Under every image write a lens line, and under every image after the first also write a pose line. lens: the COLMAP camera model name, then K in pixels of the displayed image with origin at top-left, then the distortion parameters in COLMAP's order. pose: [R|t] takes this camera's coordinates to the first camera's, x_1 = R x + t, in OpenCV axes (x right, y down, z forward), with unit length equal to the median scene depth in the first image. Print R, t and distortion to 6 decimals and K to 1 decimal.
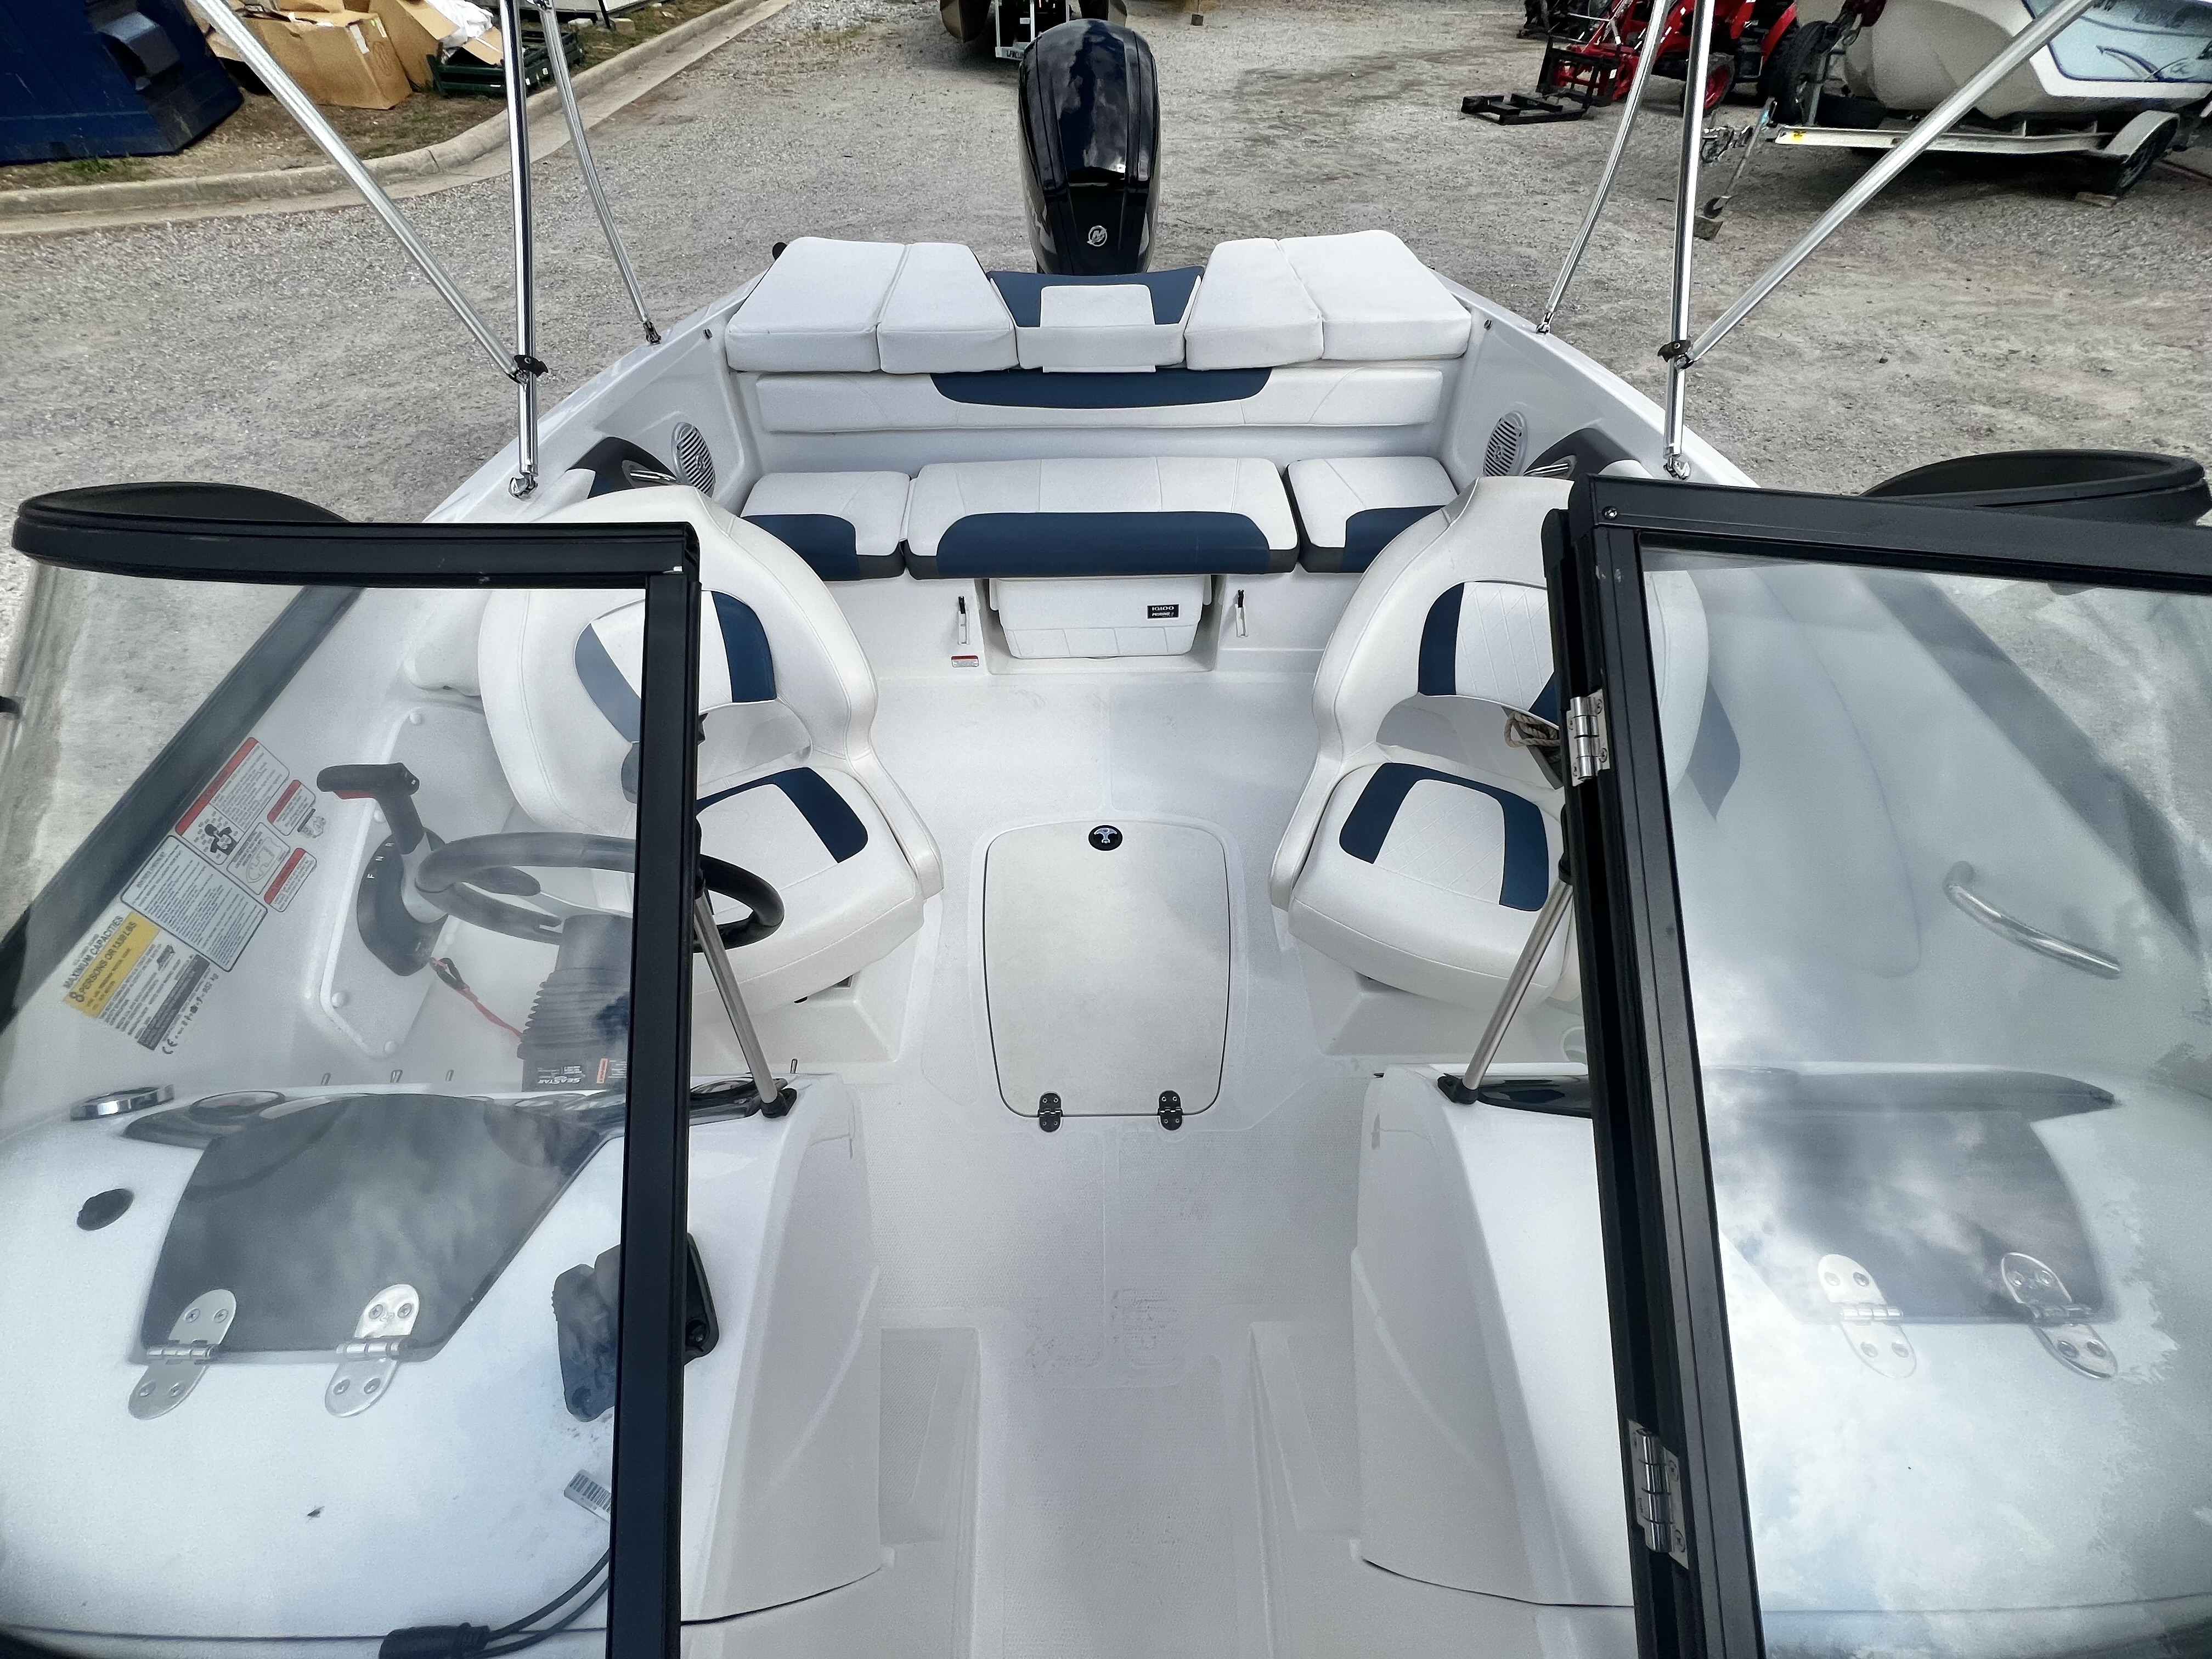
lens RADIAL K [[877.5, 0, 1101.3], [0, 877.5, 827.6], [0, 0, 1]] dist [0.000619, -0.000991]
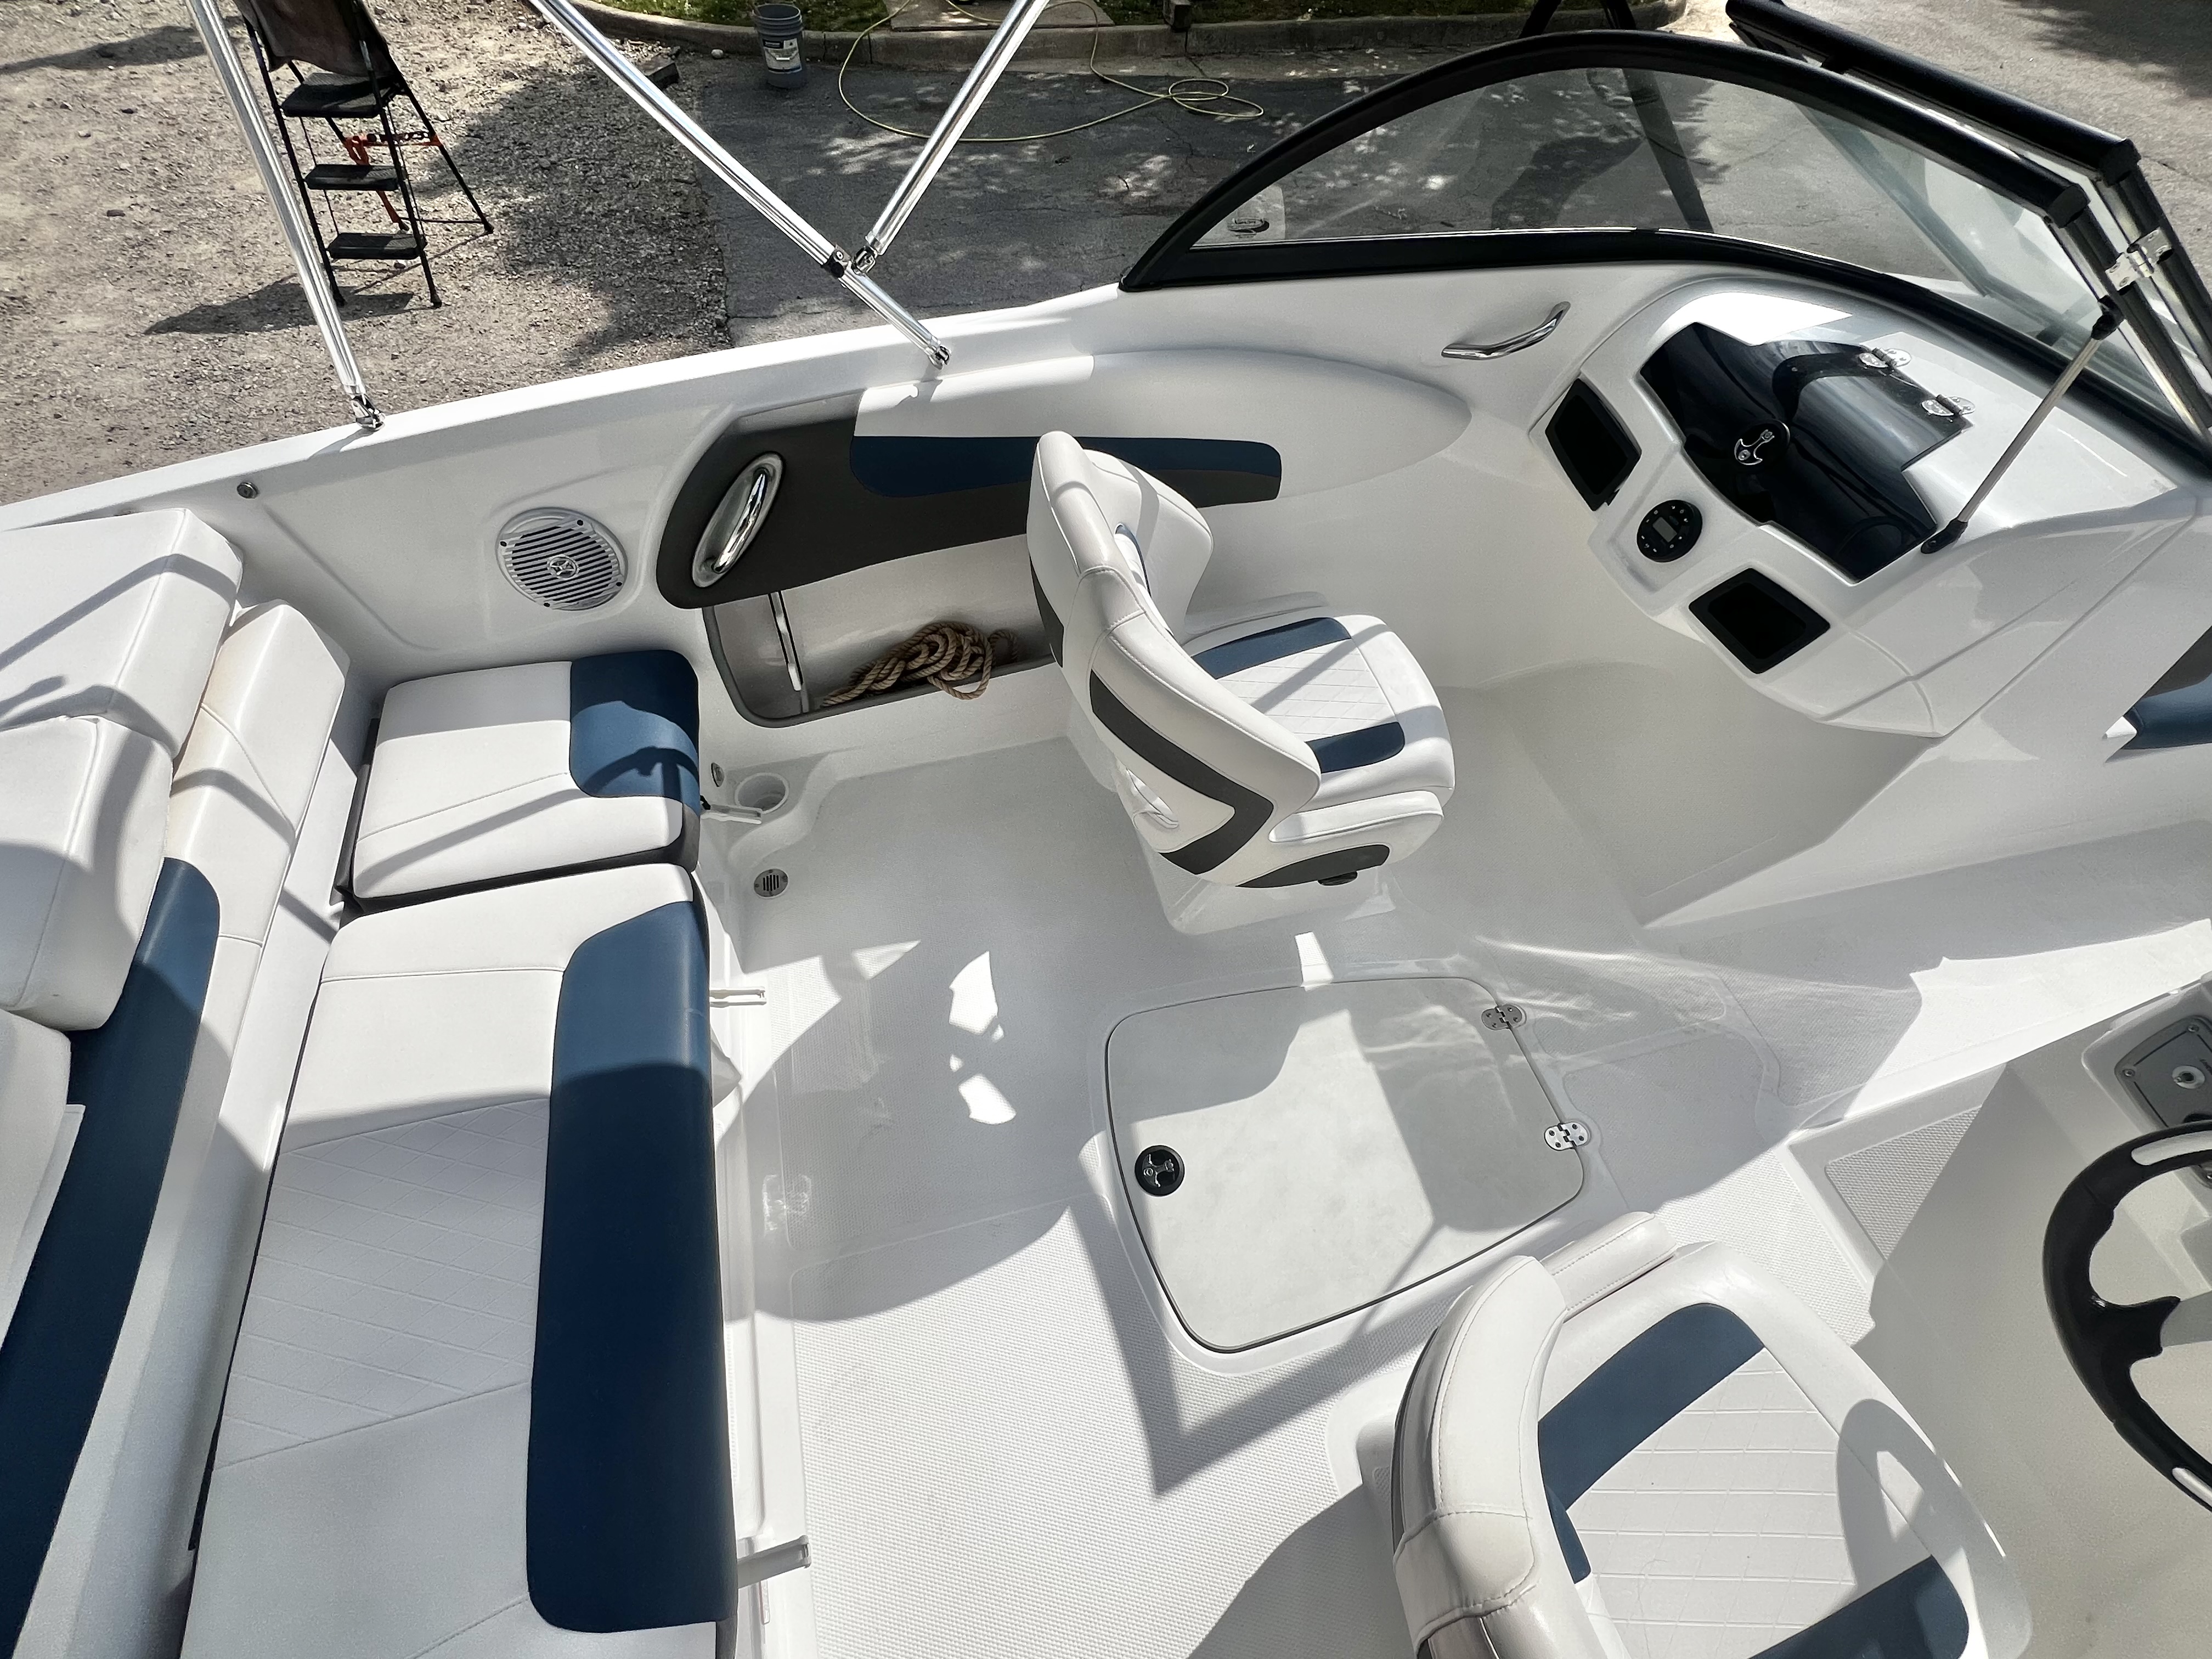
lens RADIAL K [[983.5, 0, 1097.2], [0, 983.5, 831.5], [0, 0, 1]] dist [-0.002065, 0.000292]
pose [[-0.240848, -0.785984, 0.569405, -0.075493], [0.700809, 0.265042, 0.662283, -0.213437], [-0.671460, 0.558554, 0.486990, 0.182506]]
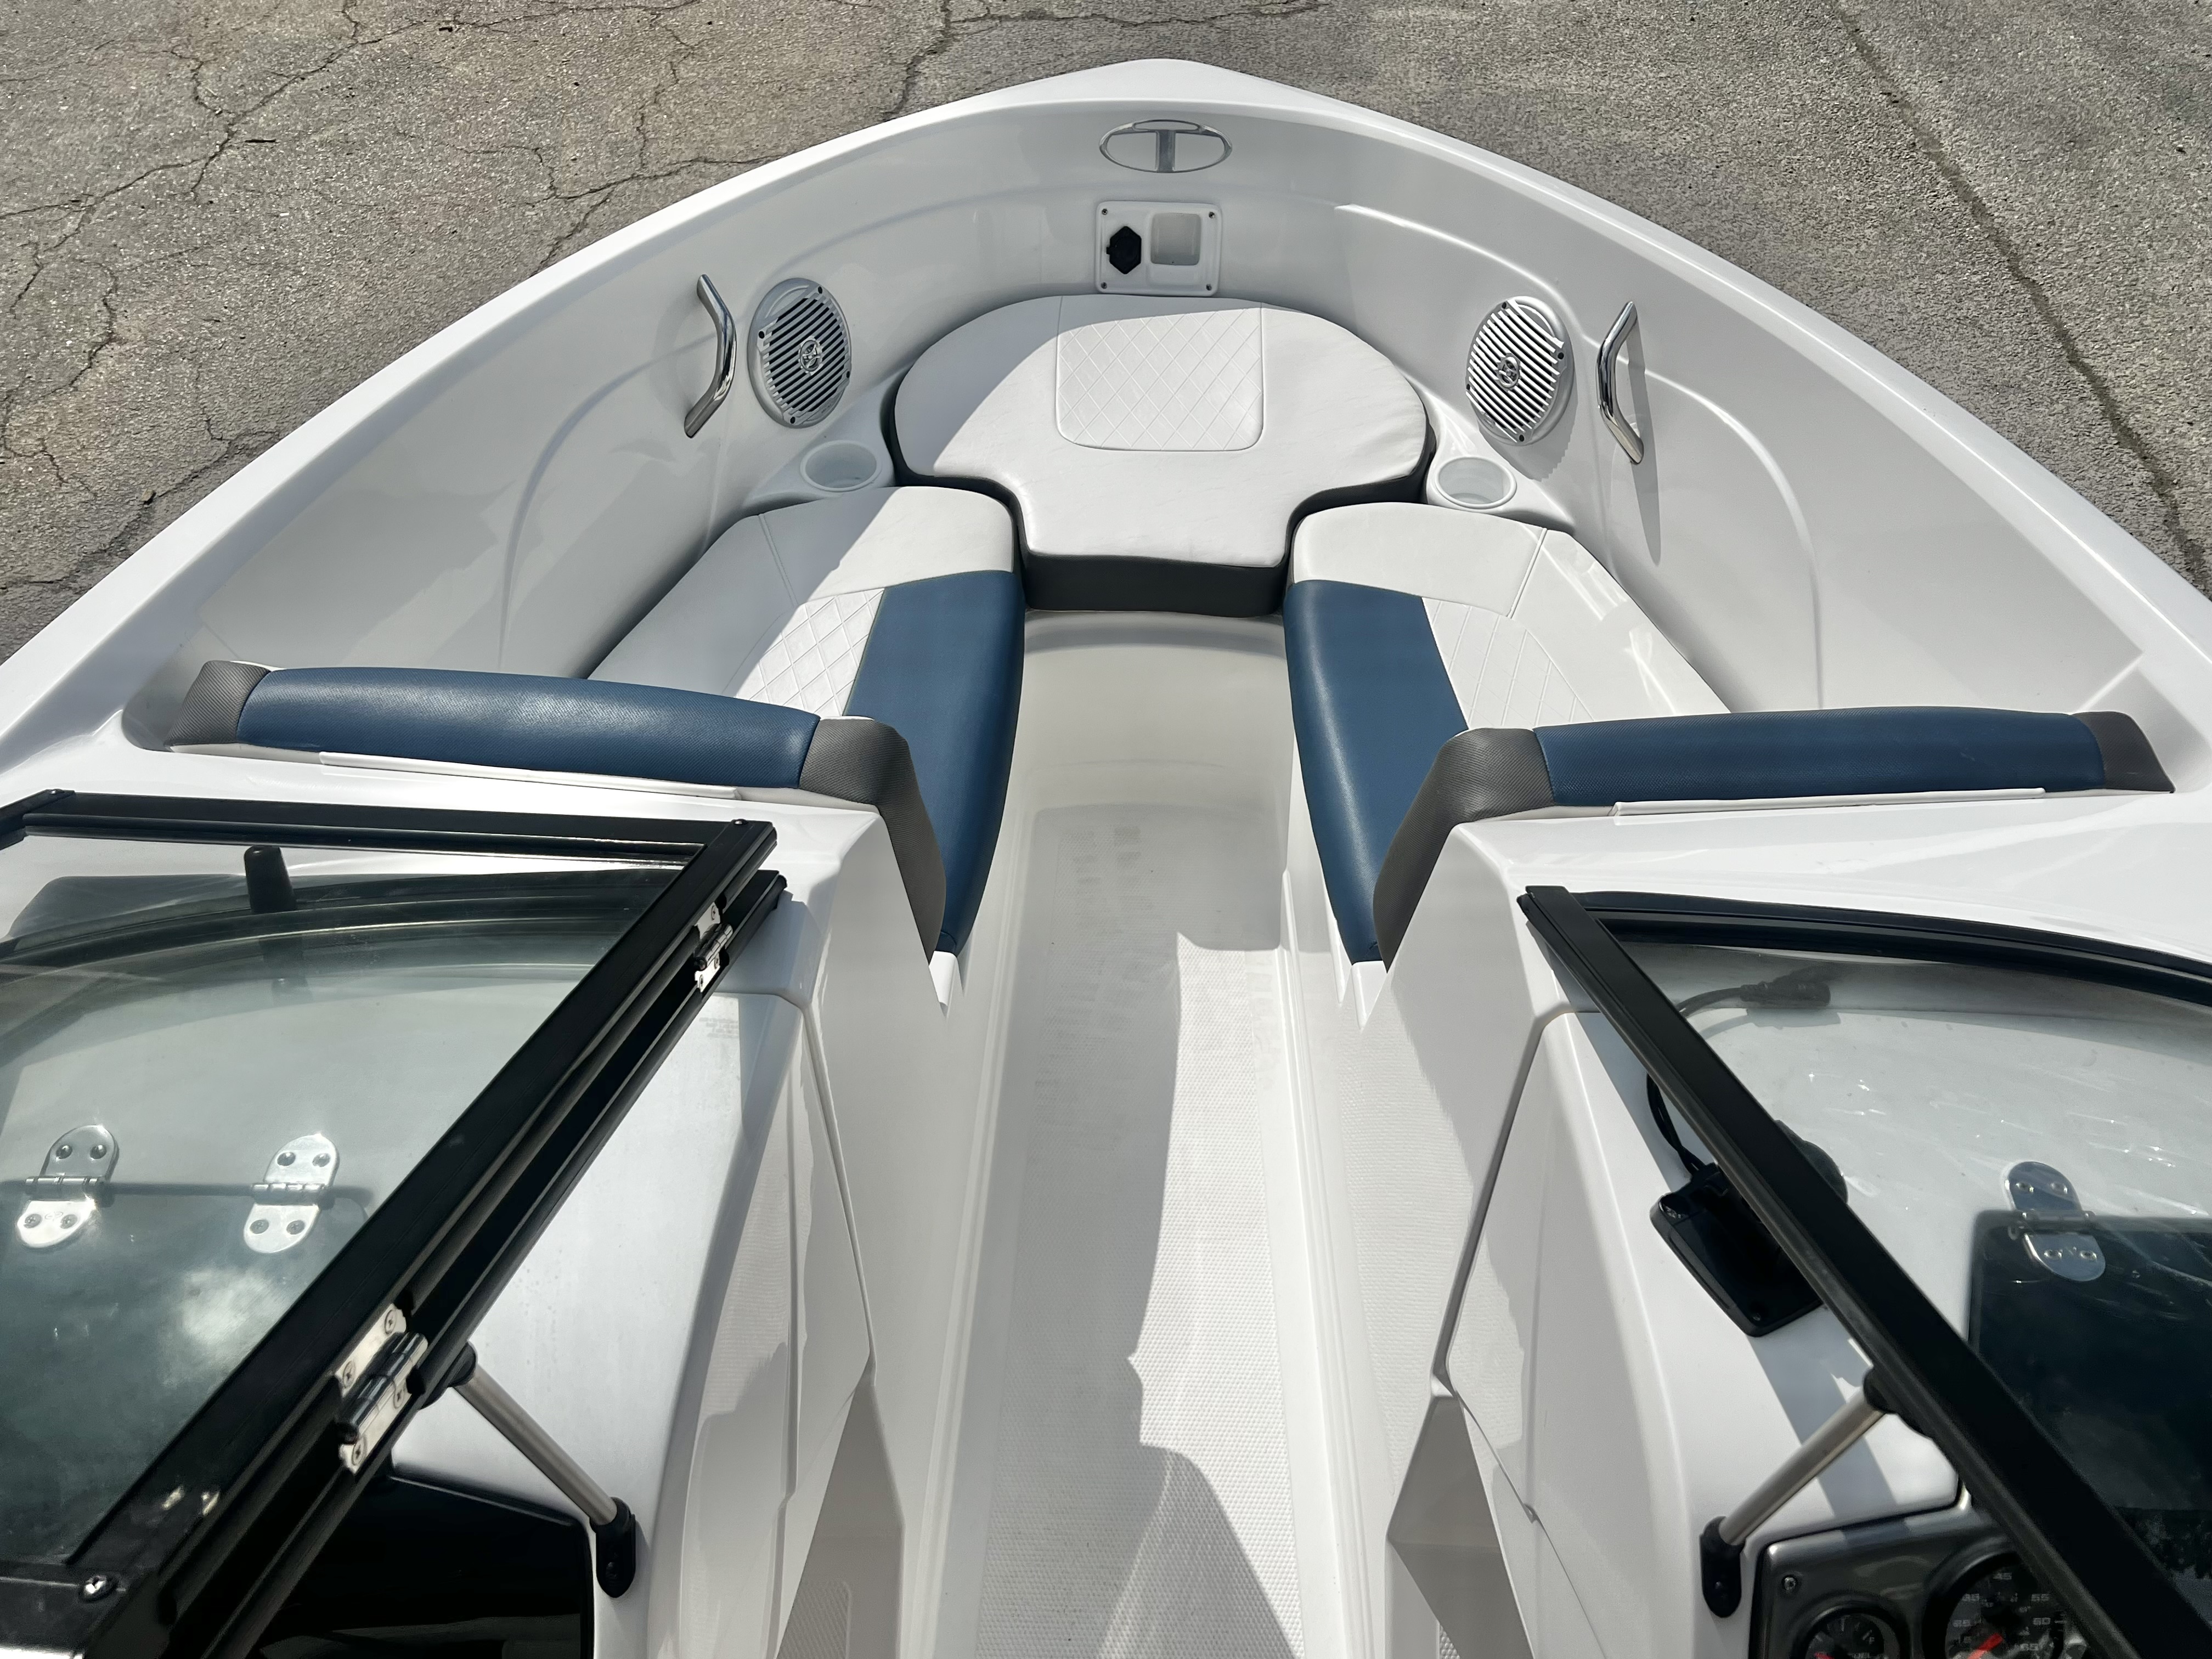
lens RADIAL K [[1713.2, 0, 1117.7], [0, 1713.2, 836.3], [0, 0, 1]] dist [0.037356, -0.049004]
pose [[-0.999535, -0.020472, 0.022605, 0.004690], [0.024623, -0.104373, 0.994233, -0.106065], [-0.017995, 0.994327, 0.104829, 0.047165]]
